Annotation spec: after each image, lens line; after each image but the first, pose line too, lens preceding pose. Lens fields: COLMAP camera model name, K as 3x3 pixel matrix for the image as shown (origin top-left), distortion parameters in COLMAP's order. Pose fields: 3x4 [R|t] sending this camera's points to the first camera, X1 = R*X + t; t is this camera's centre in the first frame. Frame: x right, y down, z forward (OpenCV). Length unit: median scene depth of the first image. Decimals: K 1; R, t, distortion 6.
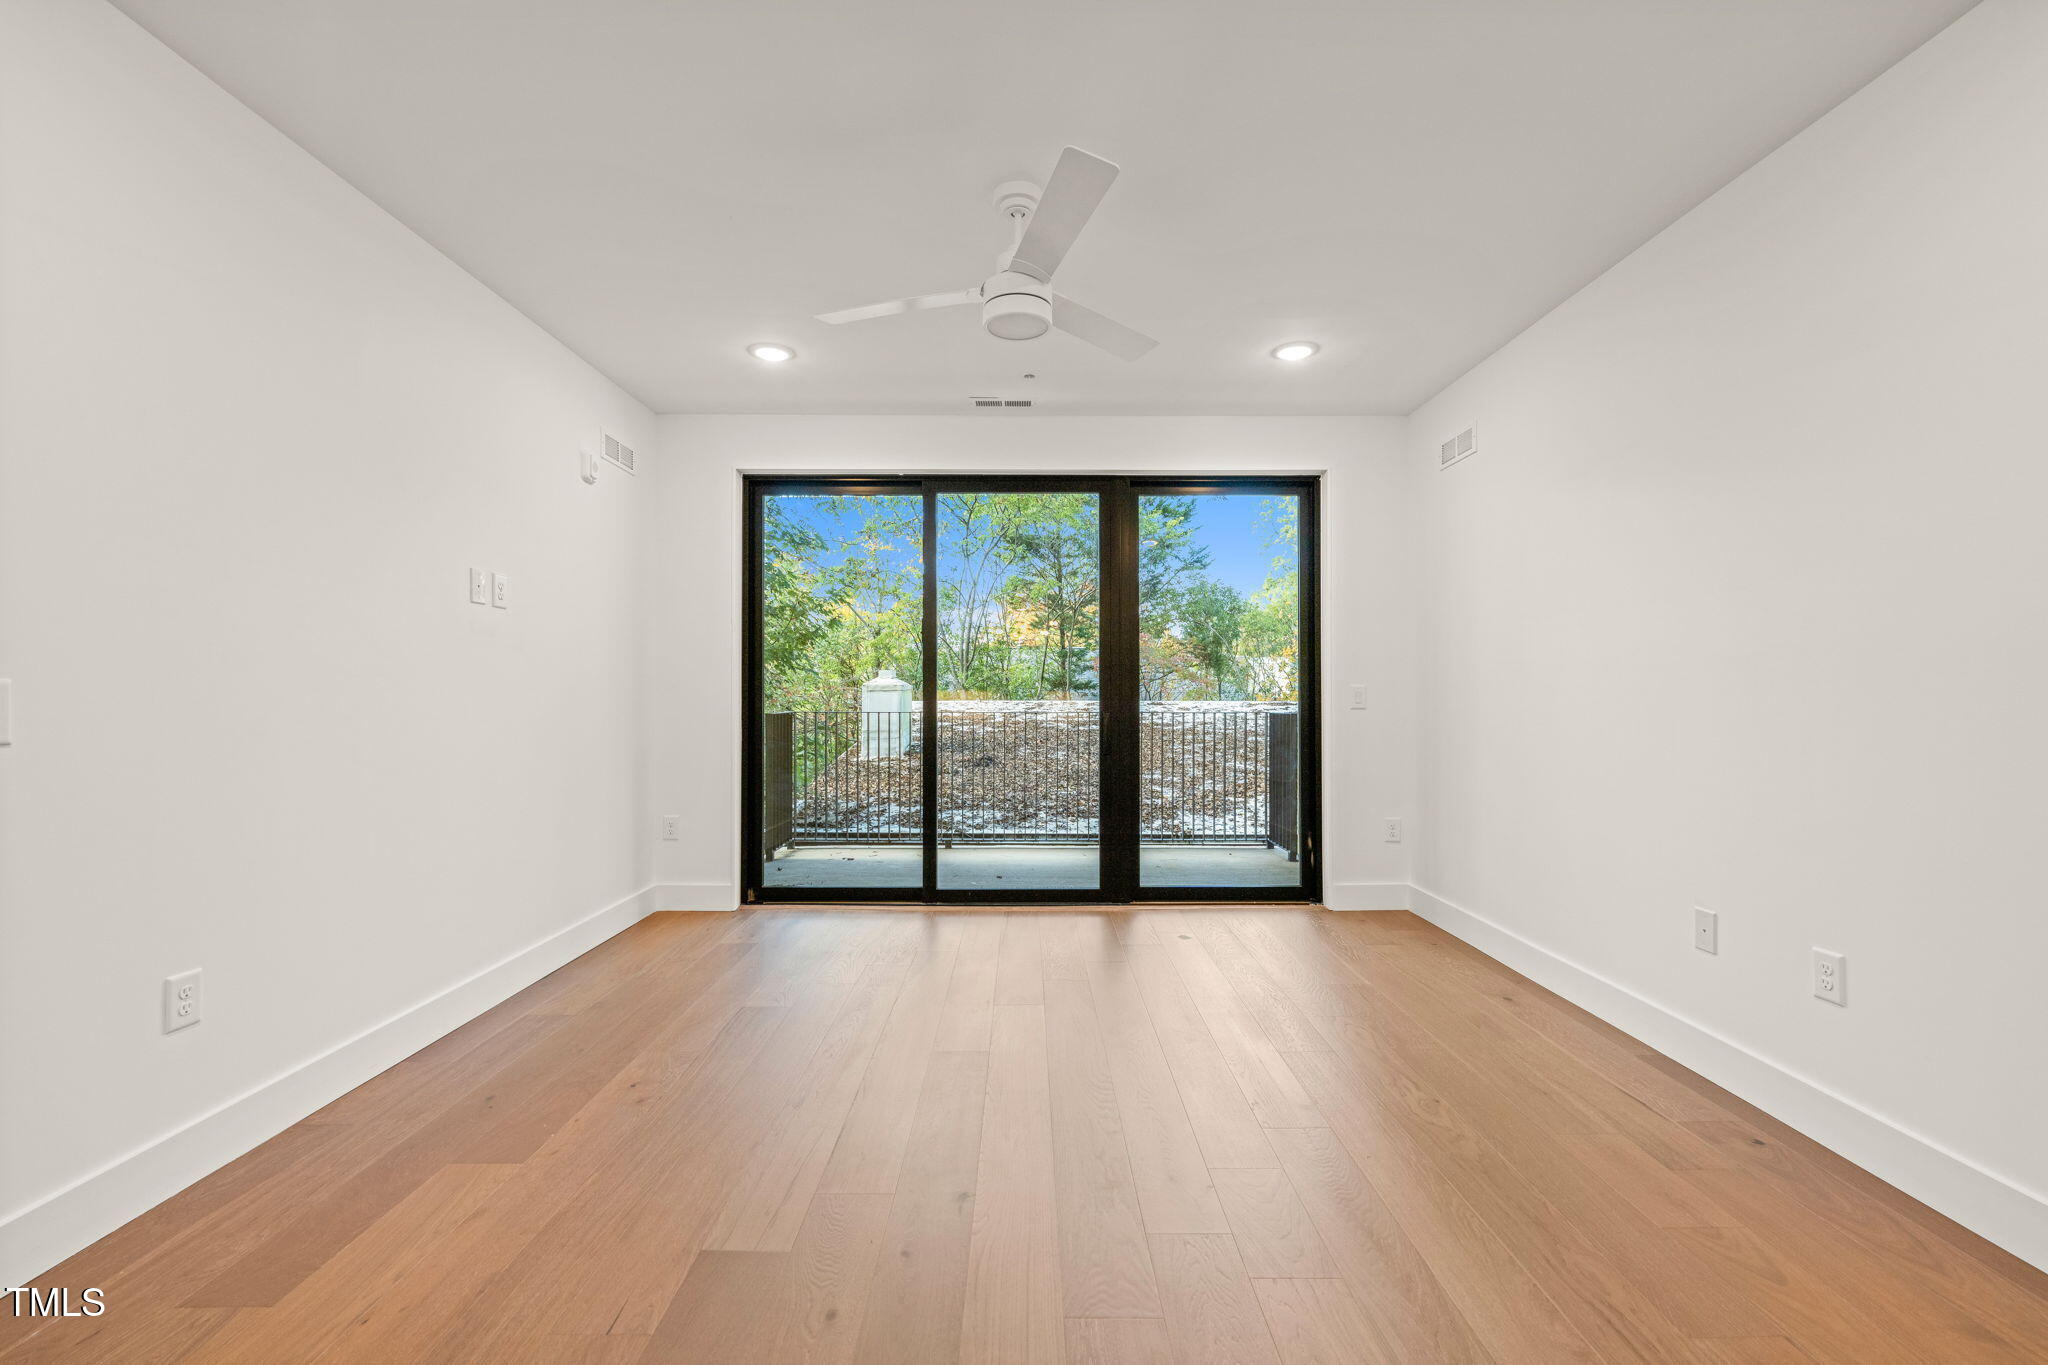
lens RADIAL K [[873.5, 0, 1021.7], [0, 873.5, 688.1], [0, 0, 1]] dist [-0.003404, 0.000484]
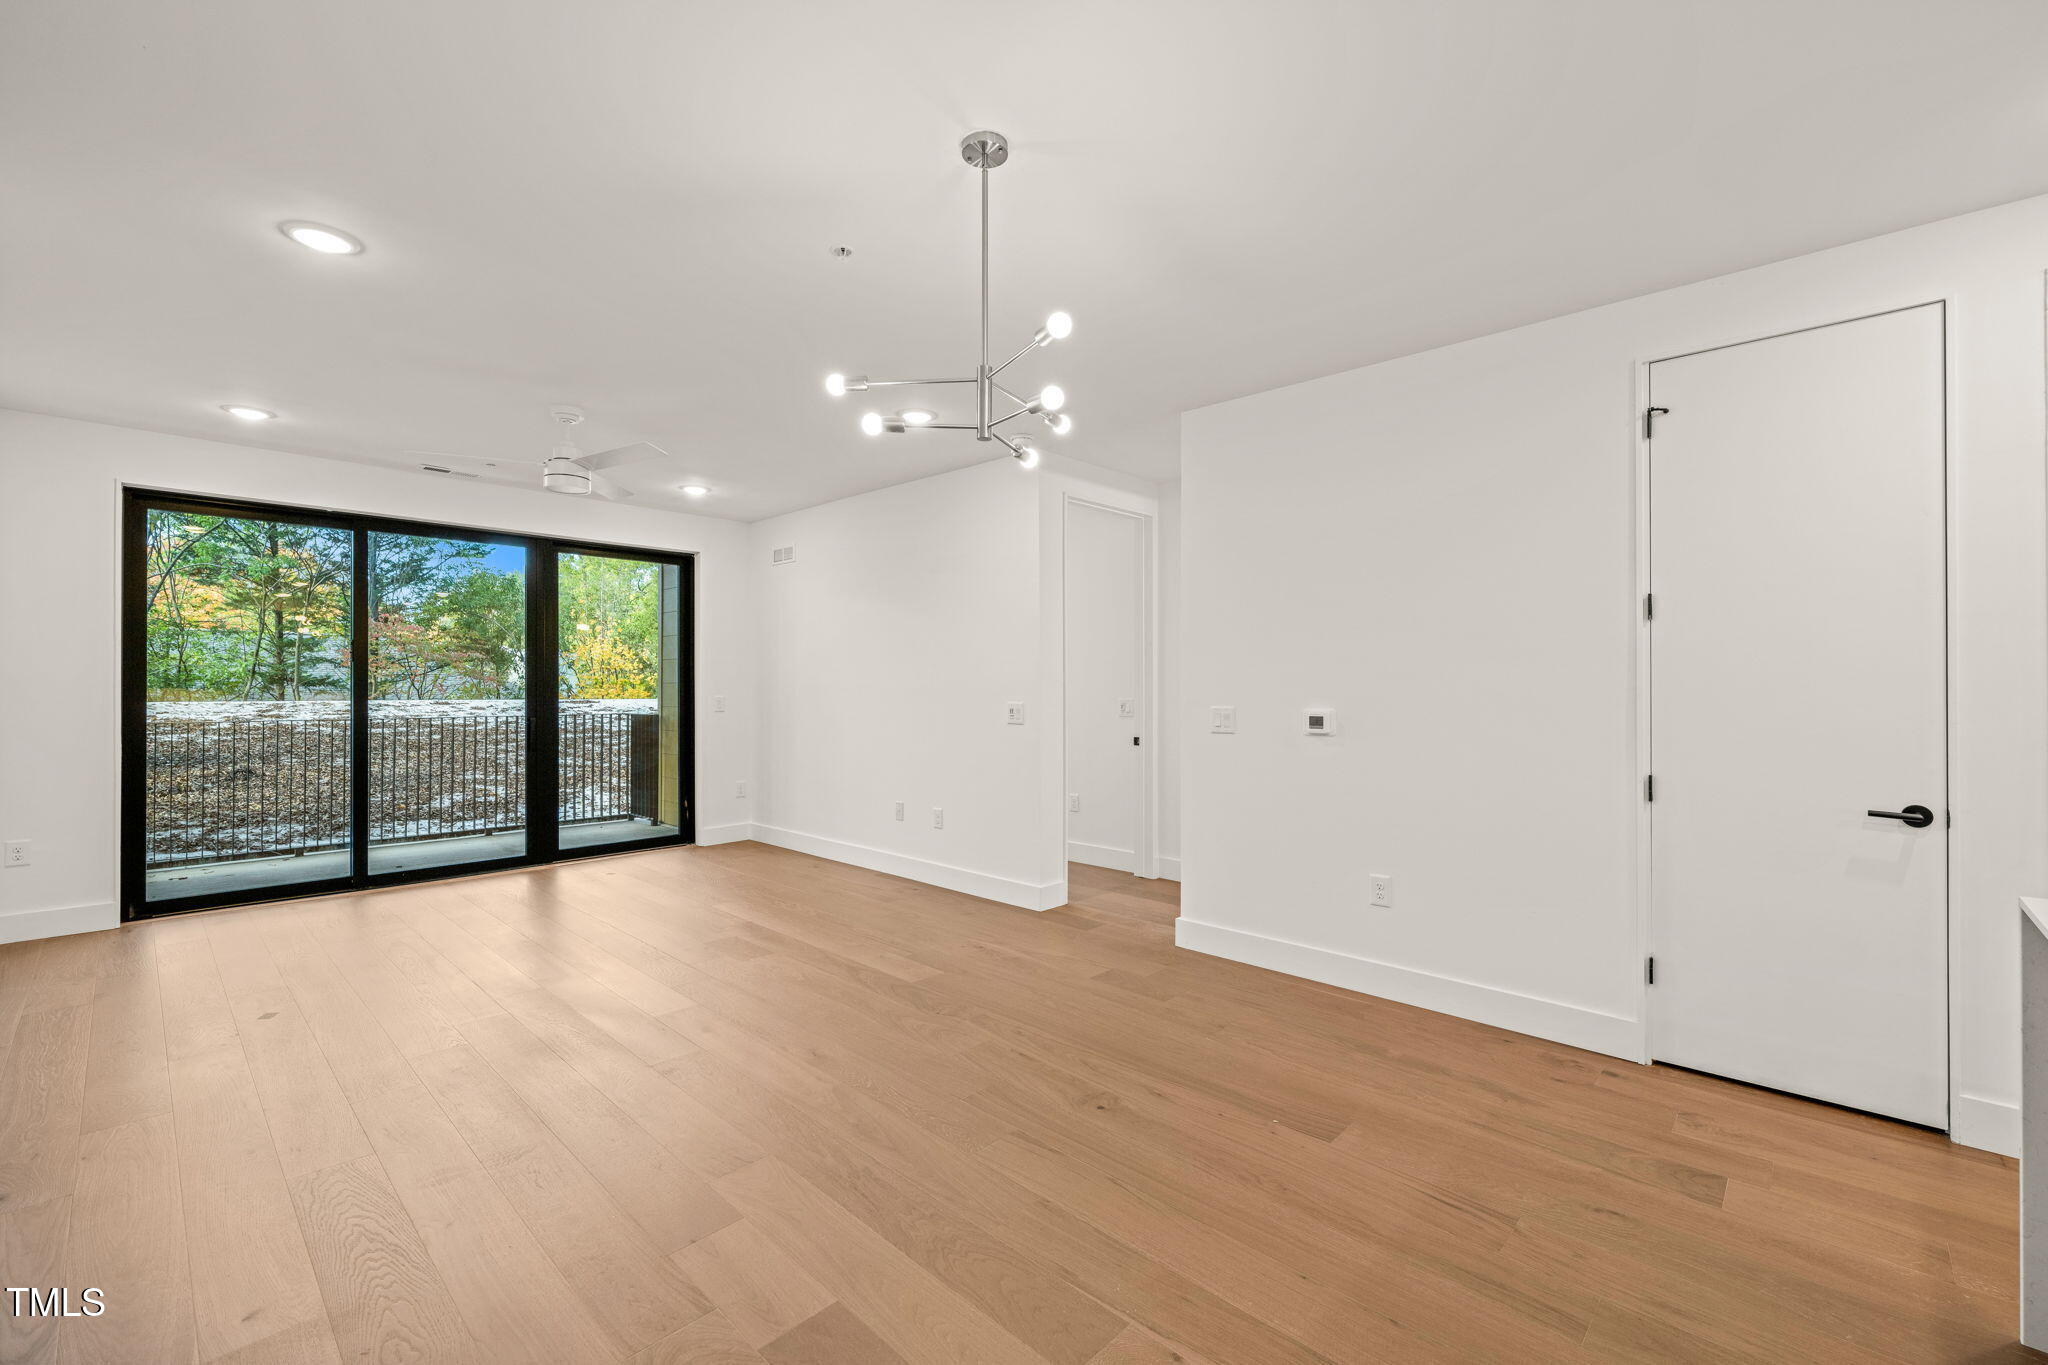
lens RADIAL K [[873.5, 0, 1027.4], [0, 873.5, 684.8], [0, 0, 1]] dist [-0.003404, 0.000484]
pose [[0.697352, 0.000878, 0.716728, -0.313754], [-0.003963, 0.999989, 0.002630, -0.027591], [-0.716718, -0.004675, 0.697347, -0.422392]]
